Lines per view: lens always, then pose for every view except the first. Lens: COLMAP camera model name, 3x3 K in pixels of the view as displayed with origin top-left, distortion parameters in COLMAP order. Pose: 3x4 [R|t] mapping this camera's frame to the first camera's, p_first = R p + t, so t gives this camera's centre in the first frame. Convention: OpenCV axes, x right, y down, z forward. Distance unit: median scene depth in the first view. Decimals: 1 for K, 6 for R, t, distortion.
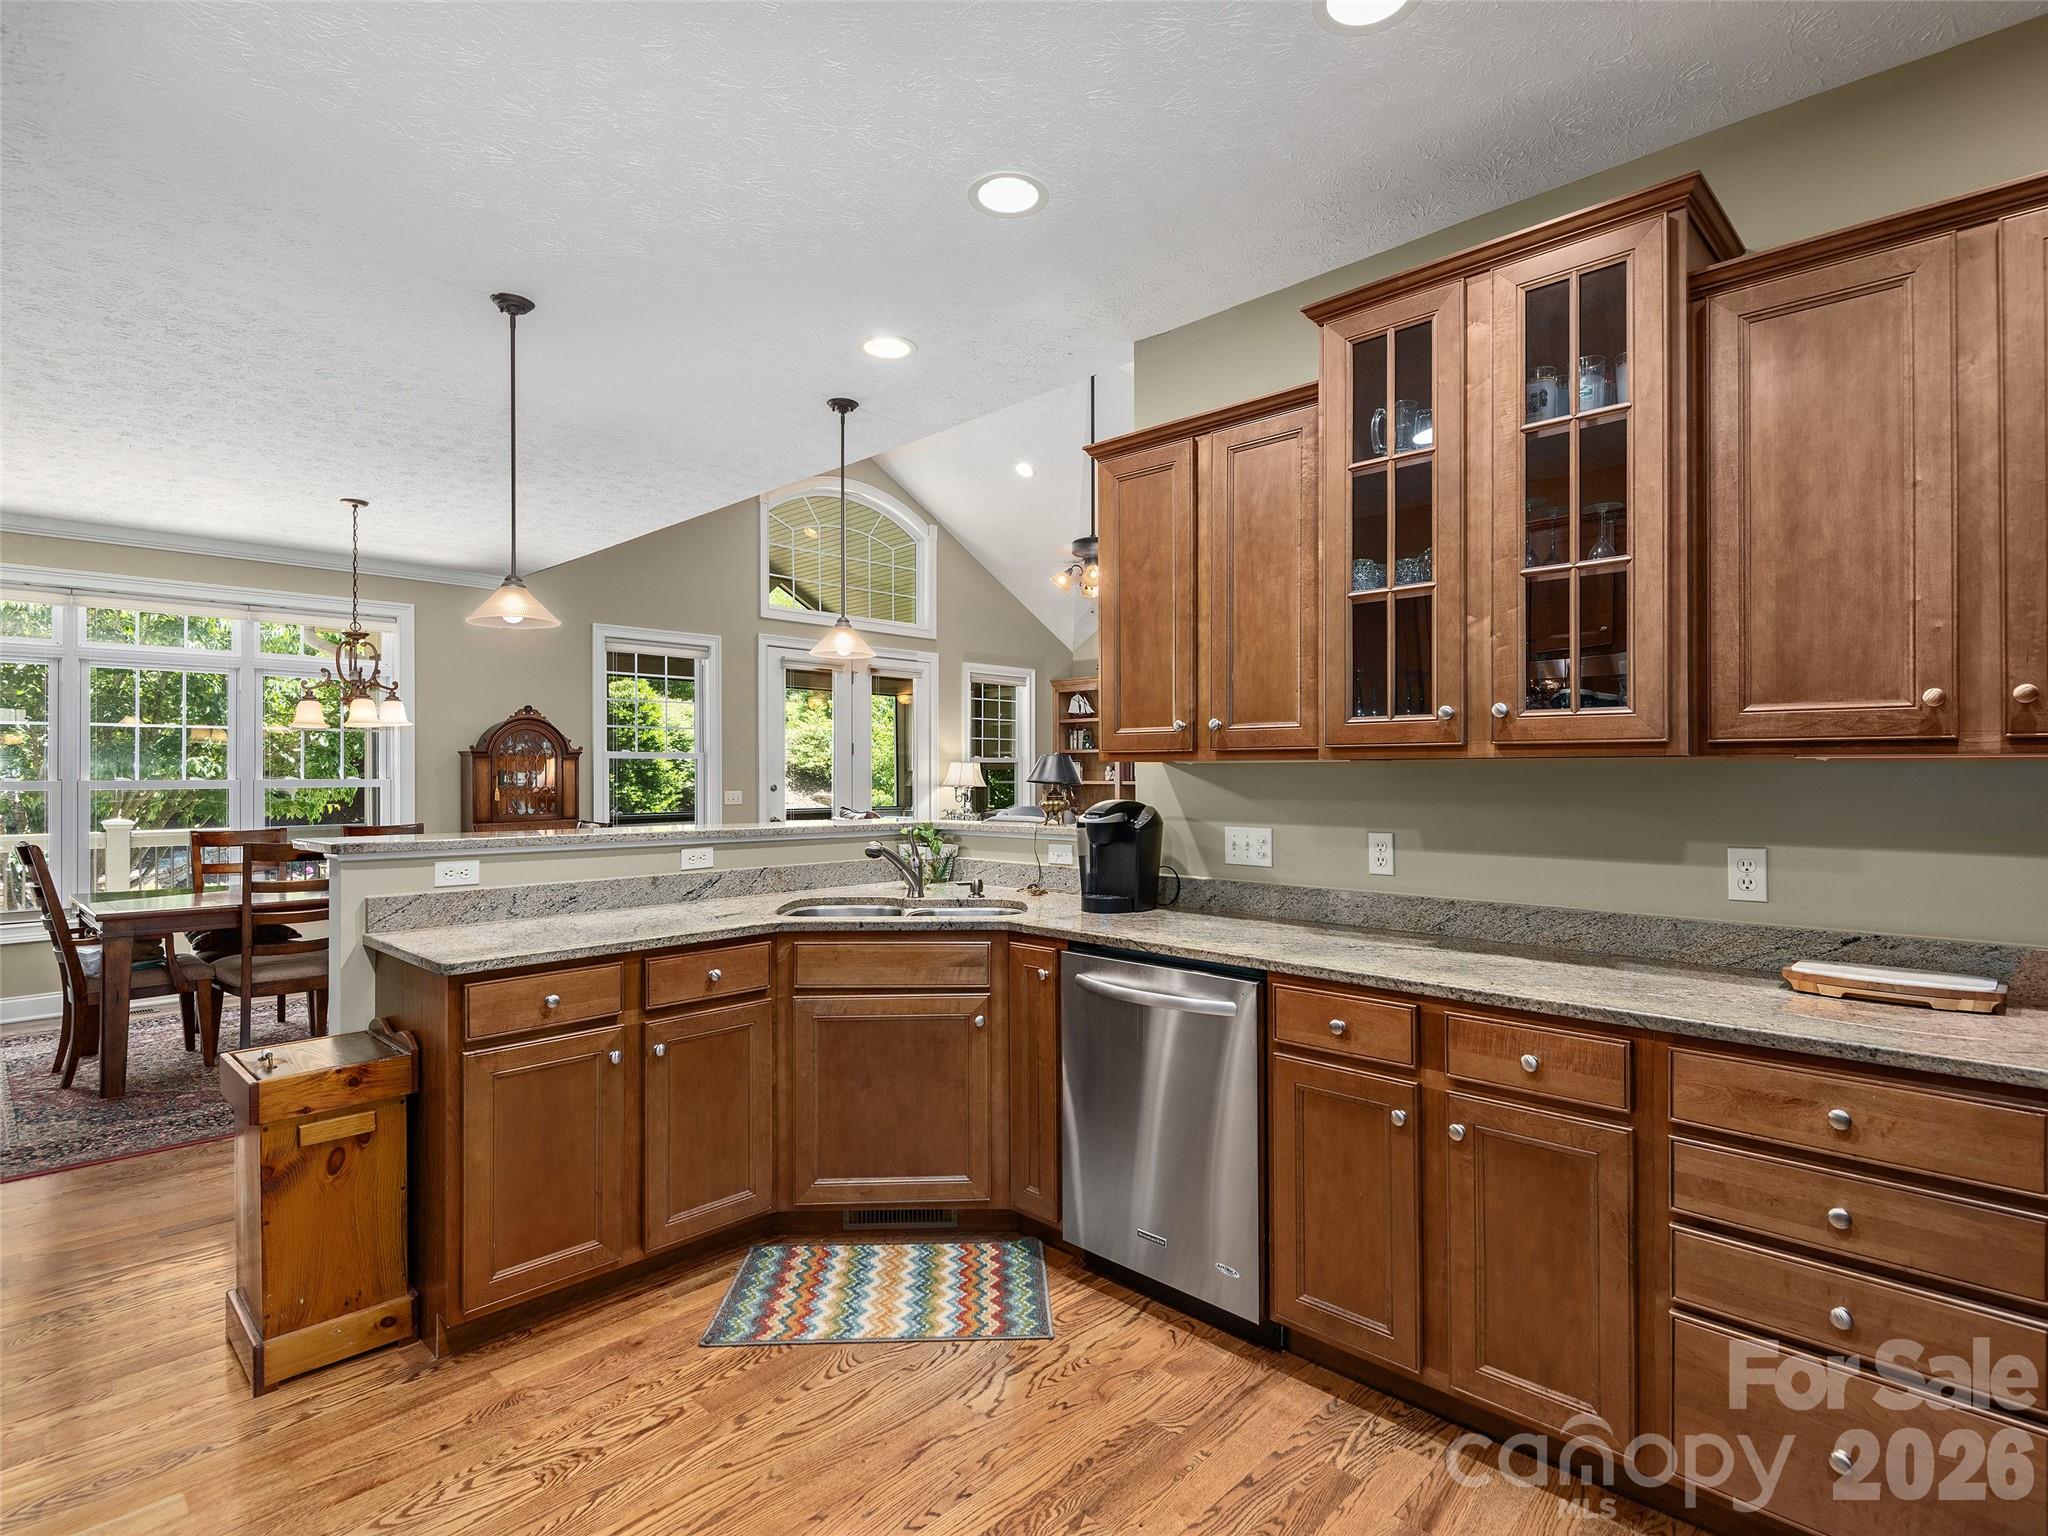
lens RADIAL K [[1053.4, 0, 1028.3], [0, 1053.4, 773.4], [0, 0, 1]] dist [0.002506, -0.005496]
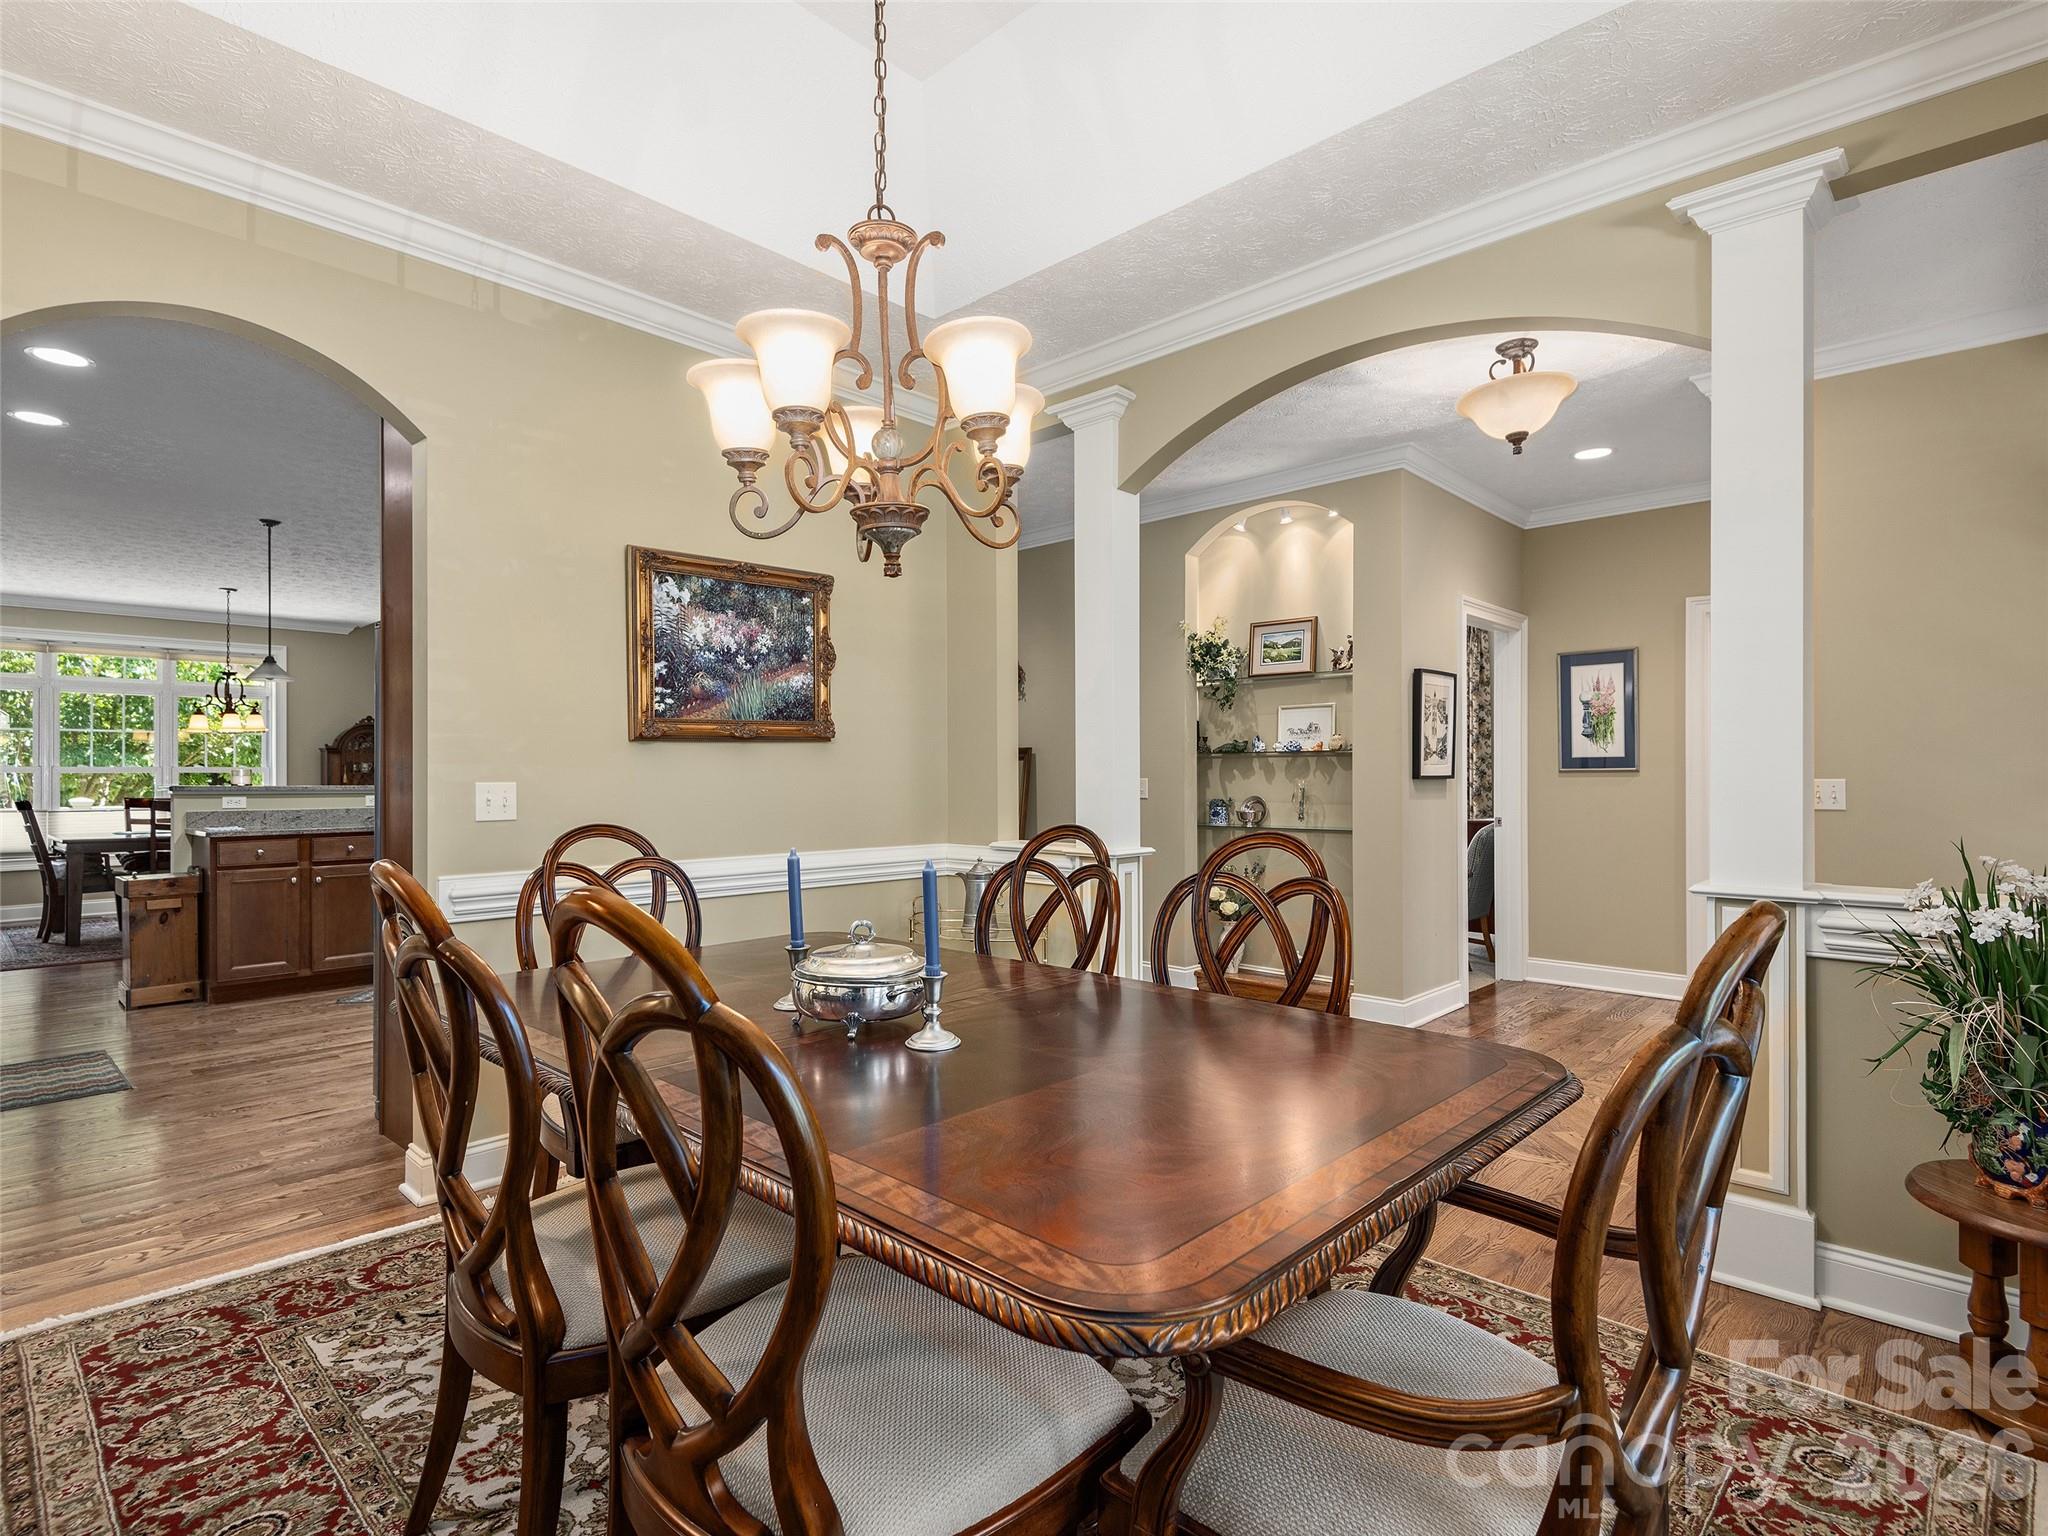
lens RADIAL K [[1053.4, 0, 1025.5], [0, 1053.4, 774.1], [0, 0, 1]] dist [0.002506, -0.005496]
pose [[0.999910, -0.002747, 0.013112, 0.351619], [0.002750, 0.999996, -0.000183, 0.014685], [-0.013111, 0.000219, 0.999914, -0.390977]]
